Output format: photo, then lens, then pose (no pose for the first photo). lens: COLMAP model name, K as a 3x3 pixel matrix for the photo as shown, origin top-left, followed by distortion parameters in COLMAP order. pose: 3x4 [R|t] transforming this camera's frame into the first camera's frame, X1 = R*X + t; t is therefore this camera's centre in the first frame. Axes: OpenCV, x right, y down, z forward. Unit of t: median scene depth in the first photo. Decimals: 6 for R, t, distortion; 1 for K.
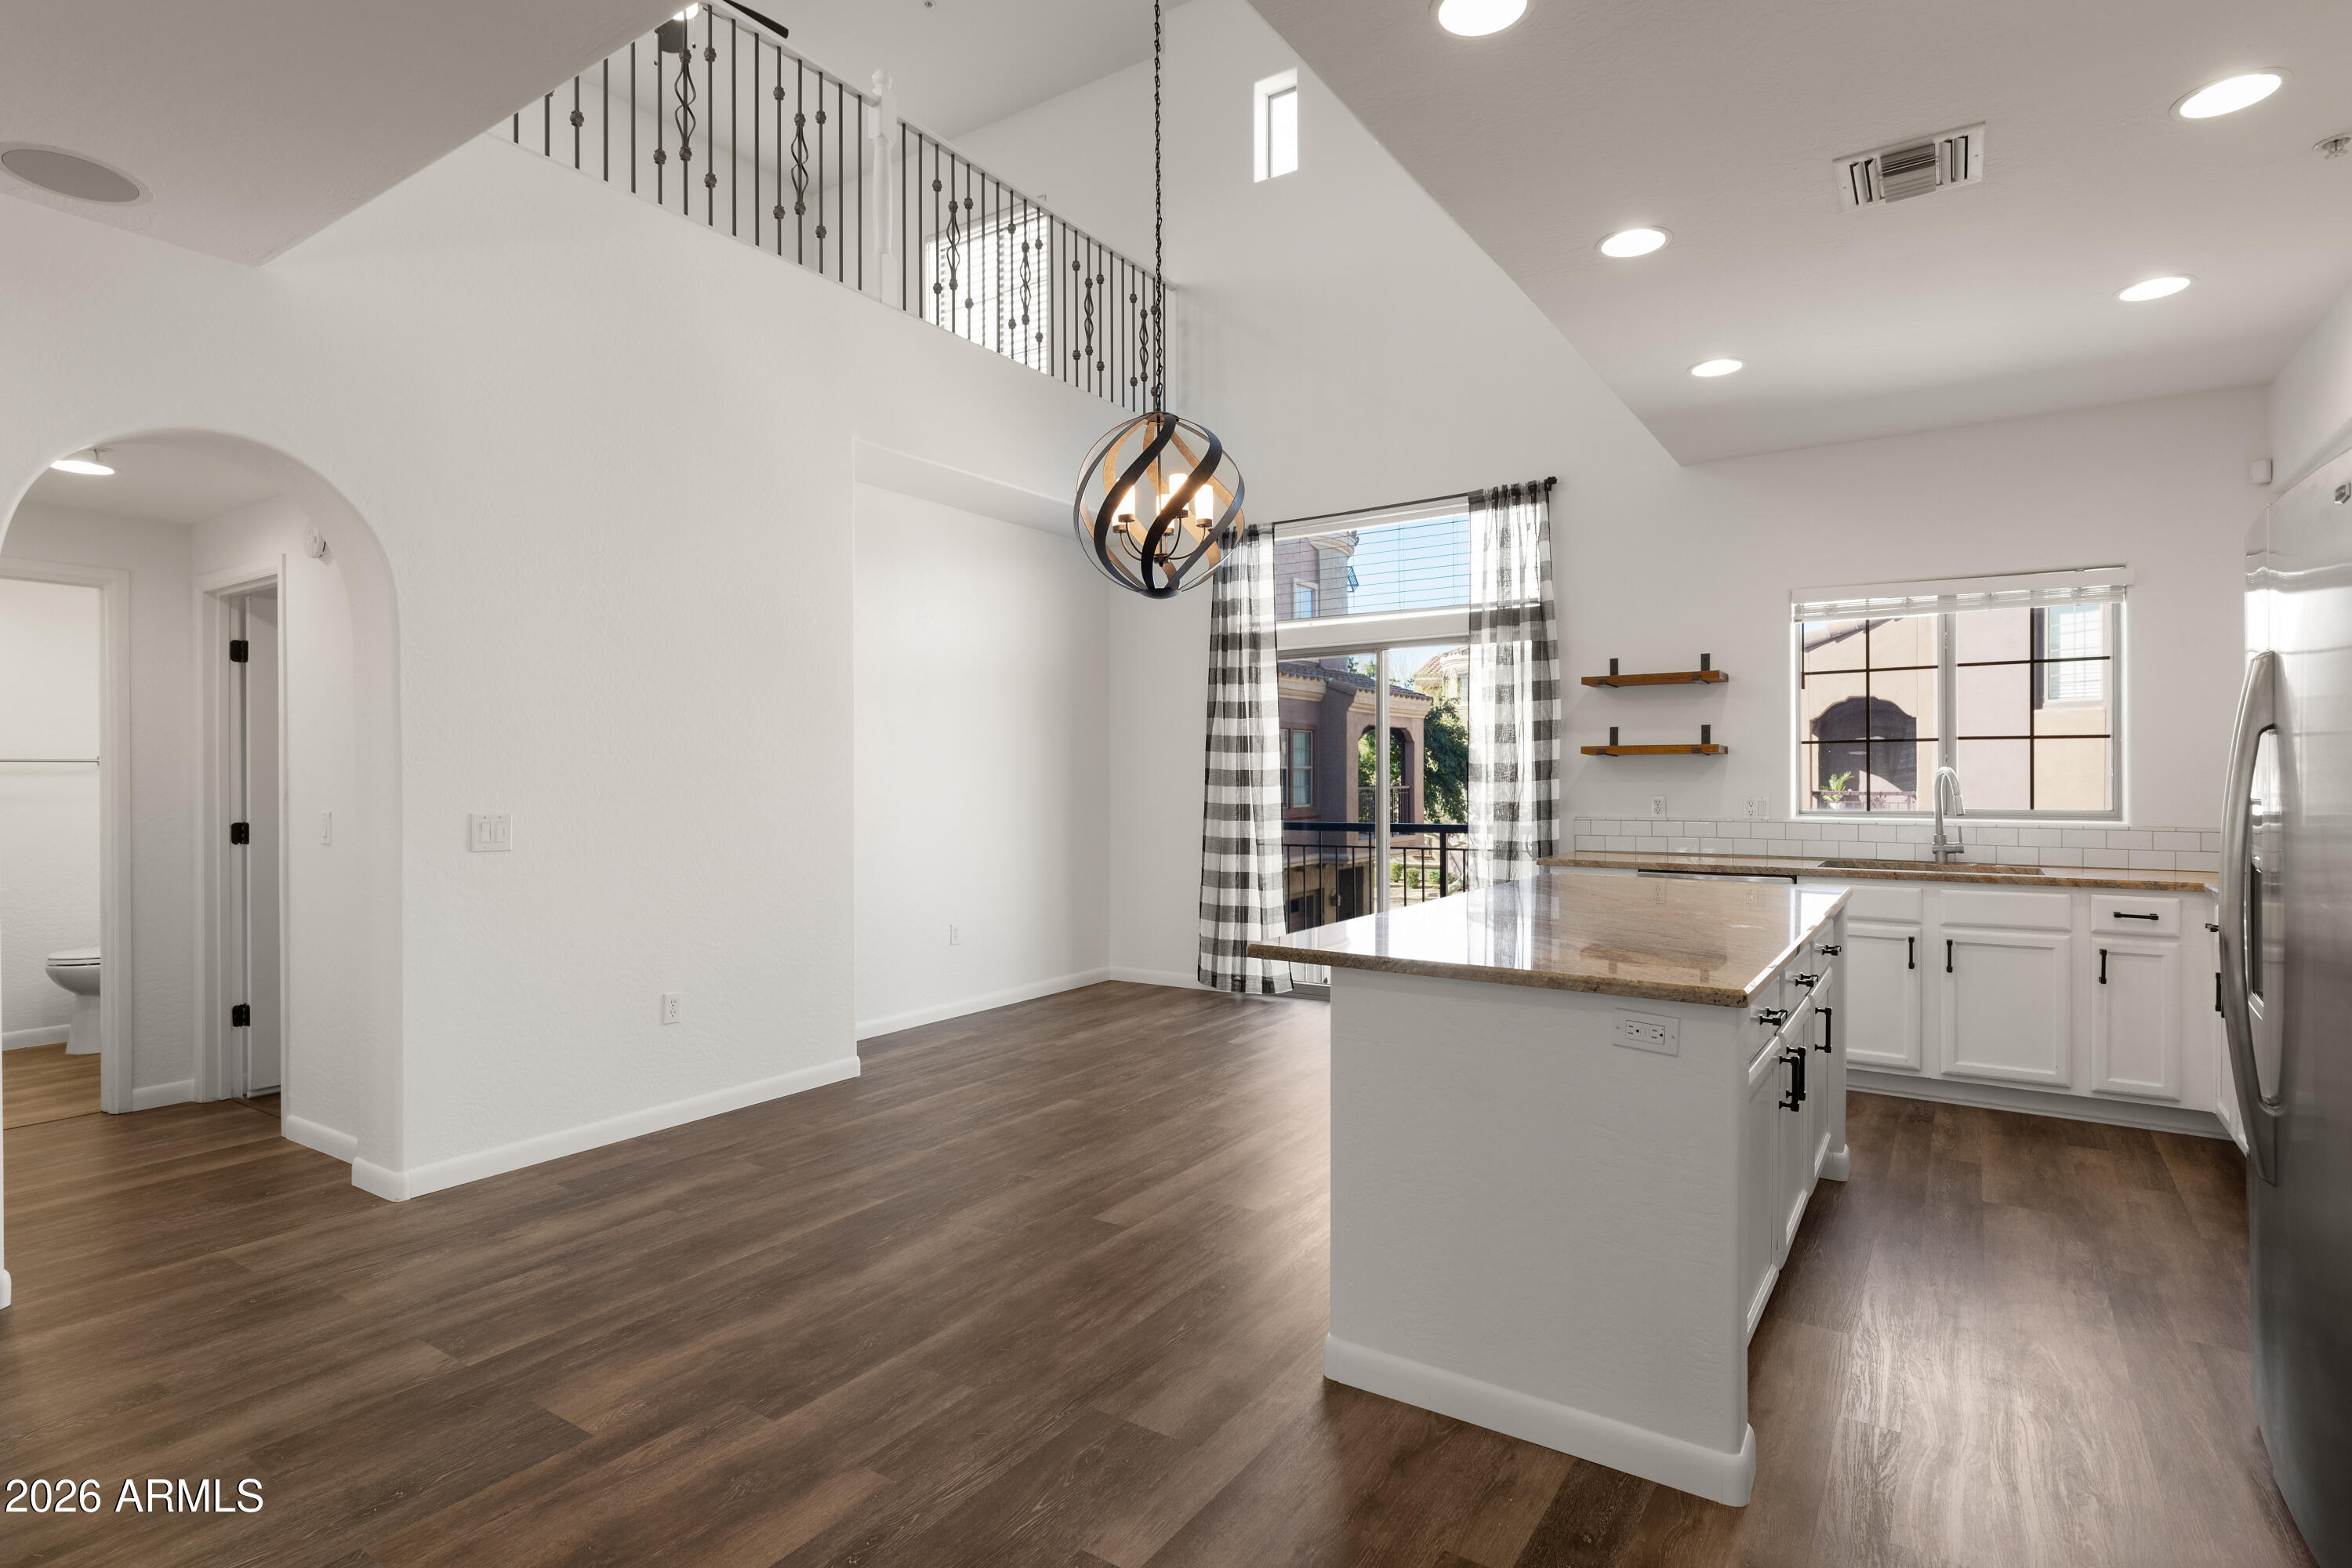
lens RADIAL K [[1198.2, 0, 1163.0], [0, 1198.2, 784.1], [0, 0, 1]] dist [-0.000495, 0.000871]
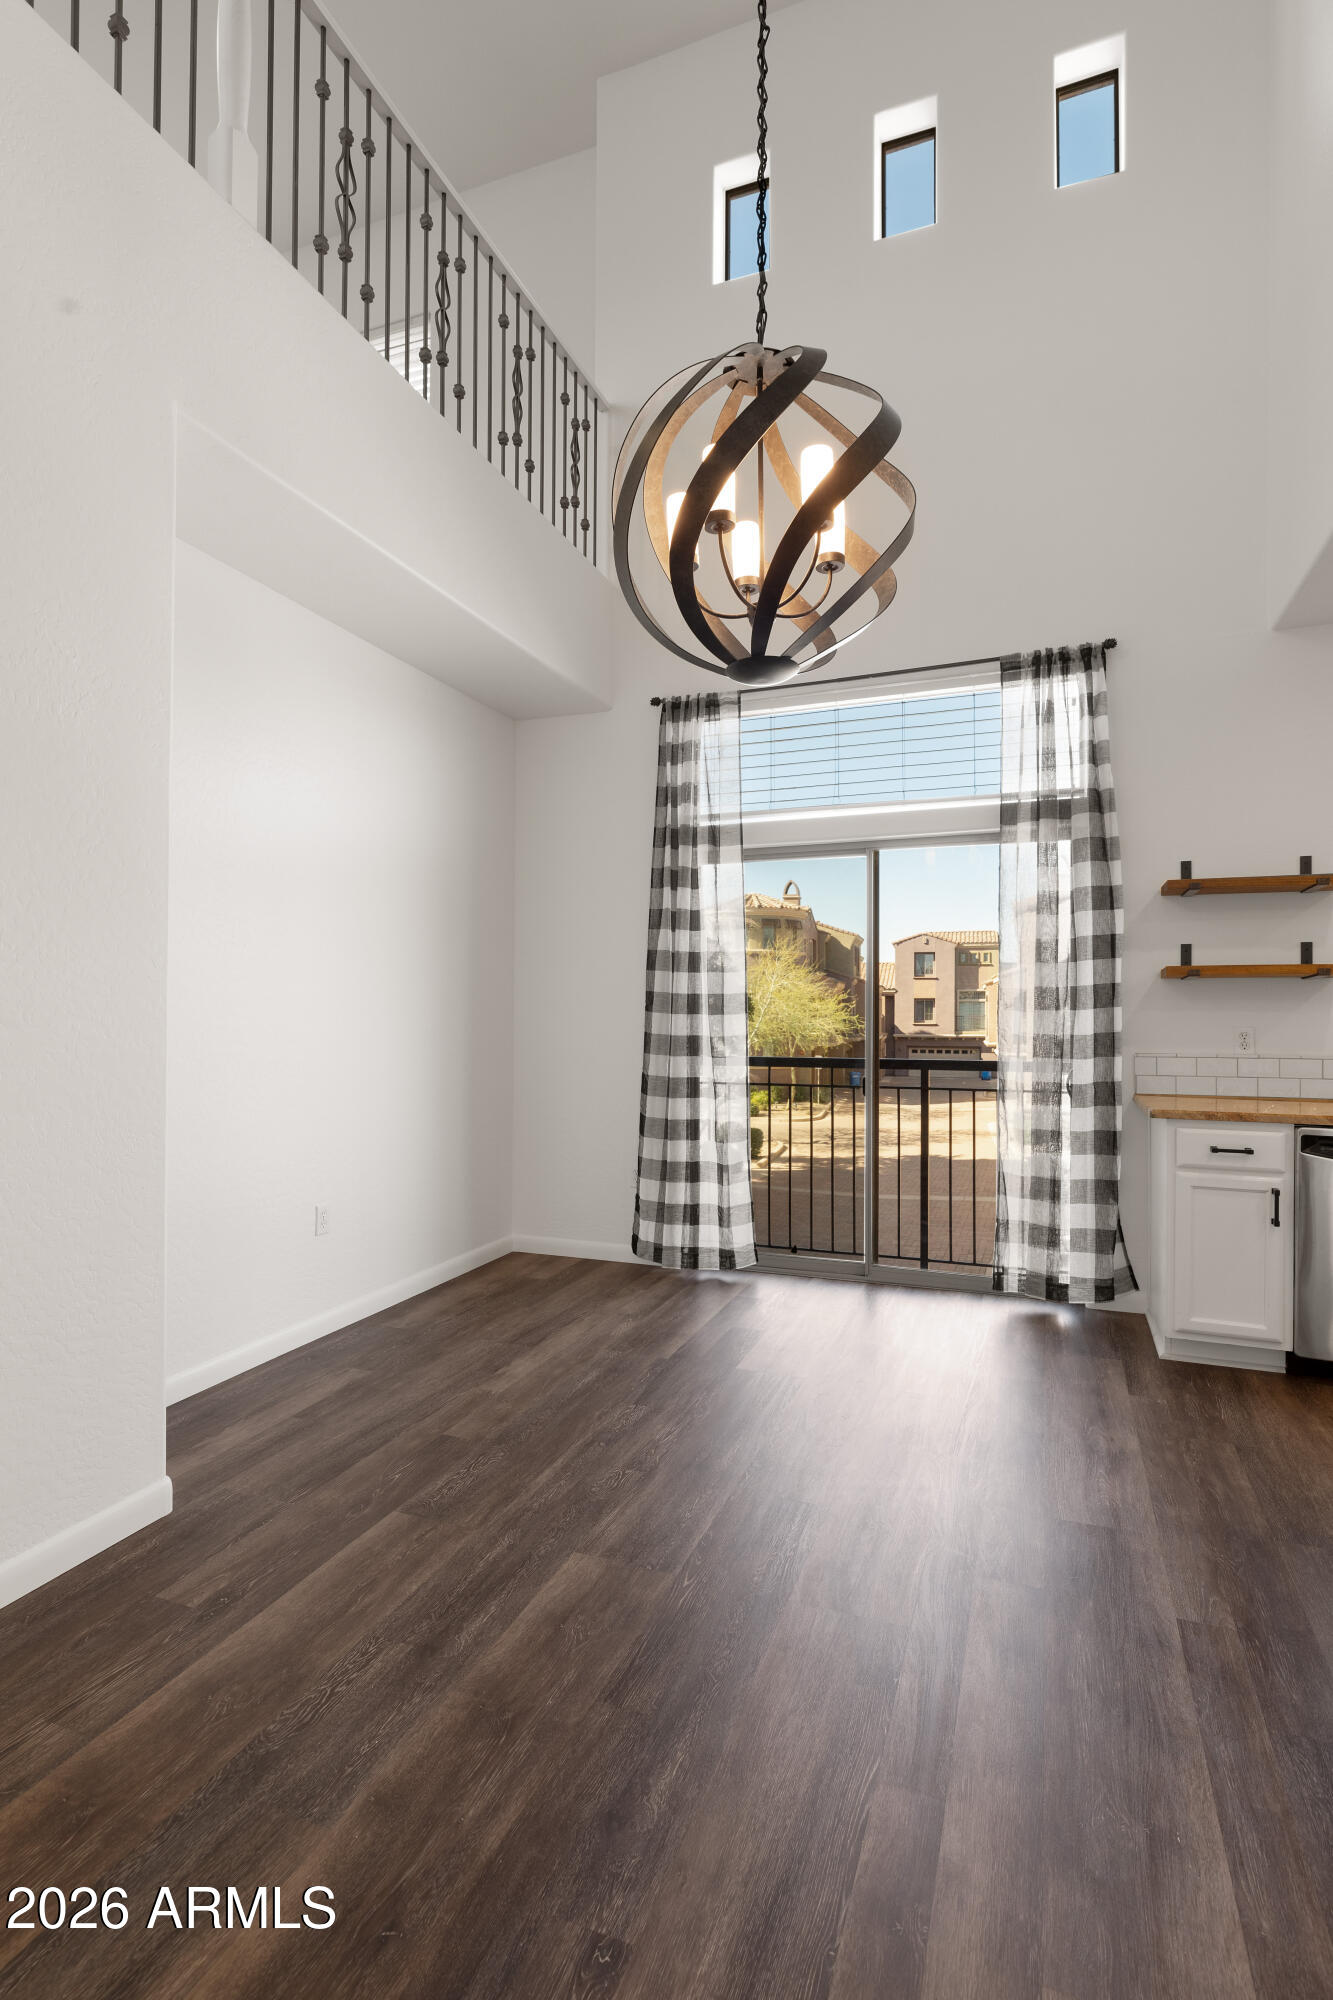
lens RADIAL K [[934.1, 0, 685.7], [0, 934.1, 997.8], [0, 0, 1]] dist [-0.002934, -0.001887]
pose [[0.968139, 0.008287, 0.250274, -0.113209], [-0.004391, 0.999860, -0.016121, 0.001261], [-0.250373, 0.014508, 0.968041, 0.442805]]
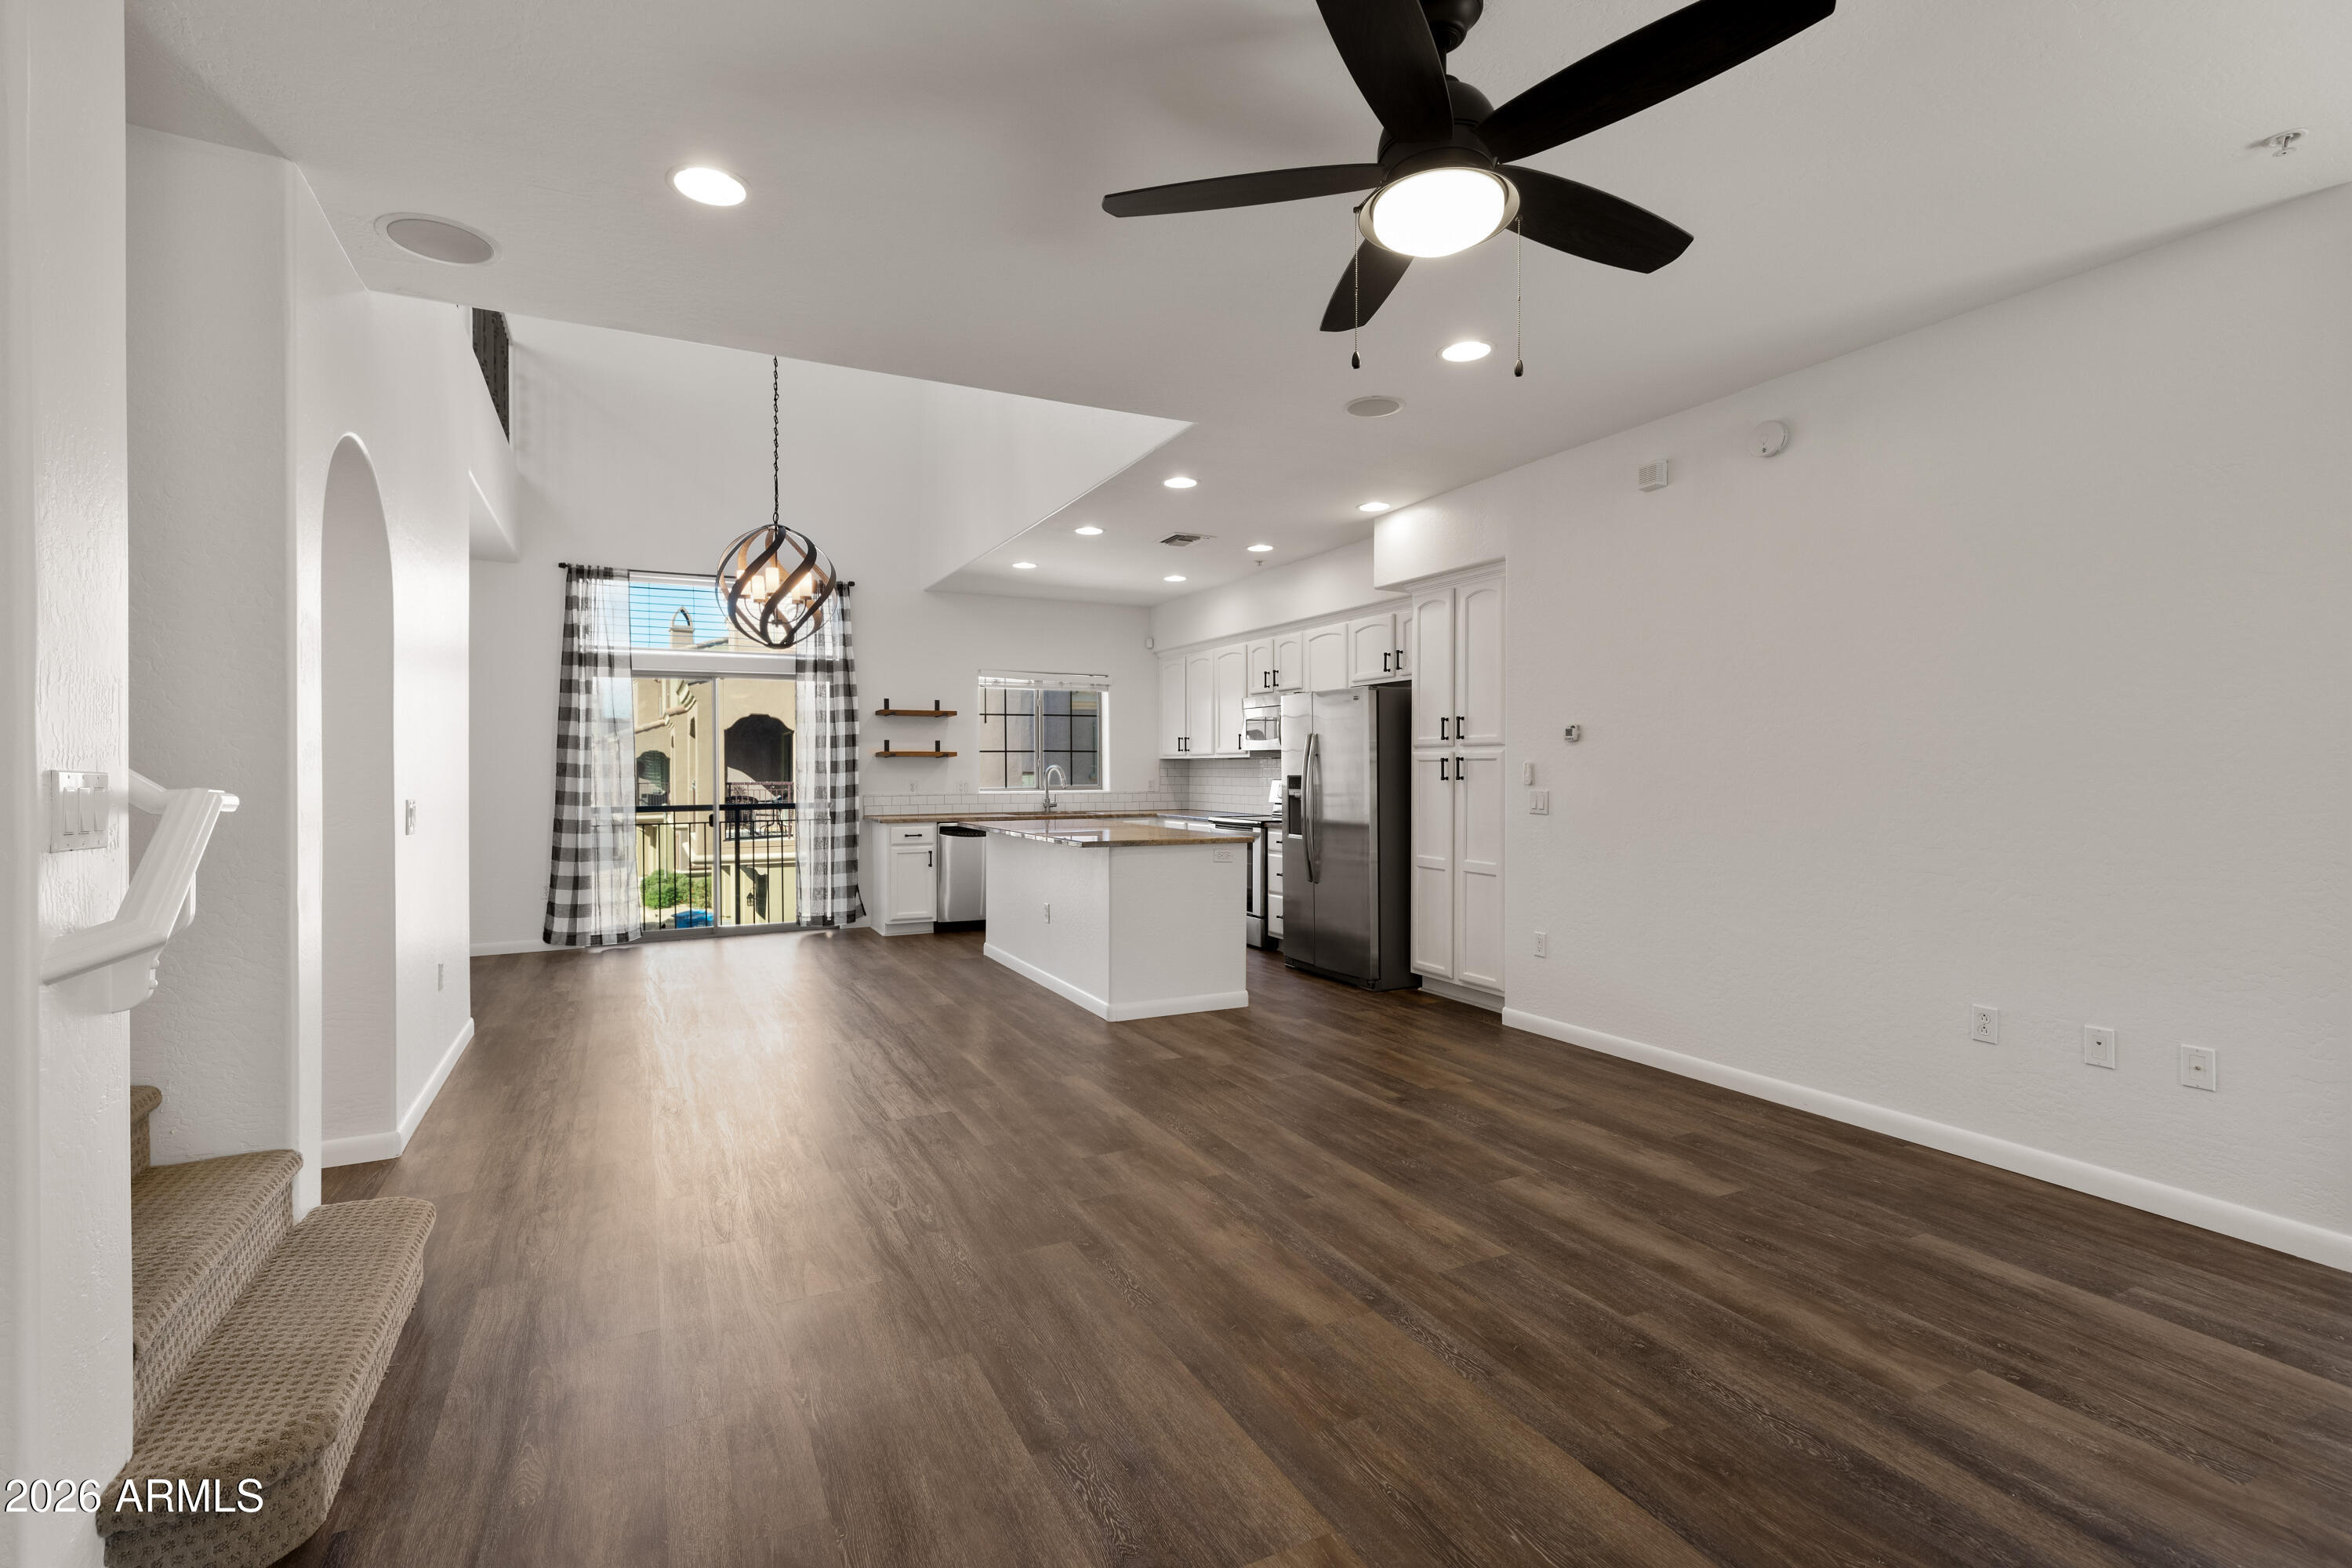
lens RADIAL K [[1069.6, 0, 1155.1], [0, 1069.6, 786.5], [0, 0, 1]] dist [-0.001940, 0.000009]
pose [[0.477566, -0.008150, 0.878558, -0.712637], [0.009361, 0.999947, 0.004188, 0.013189], [-0.878546, 0.006224, 0.477617, -0.030548]]
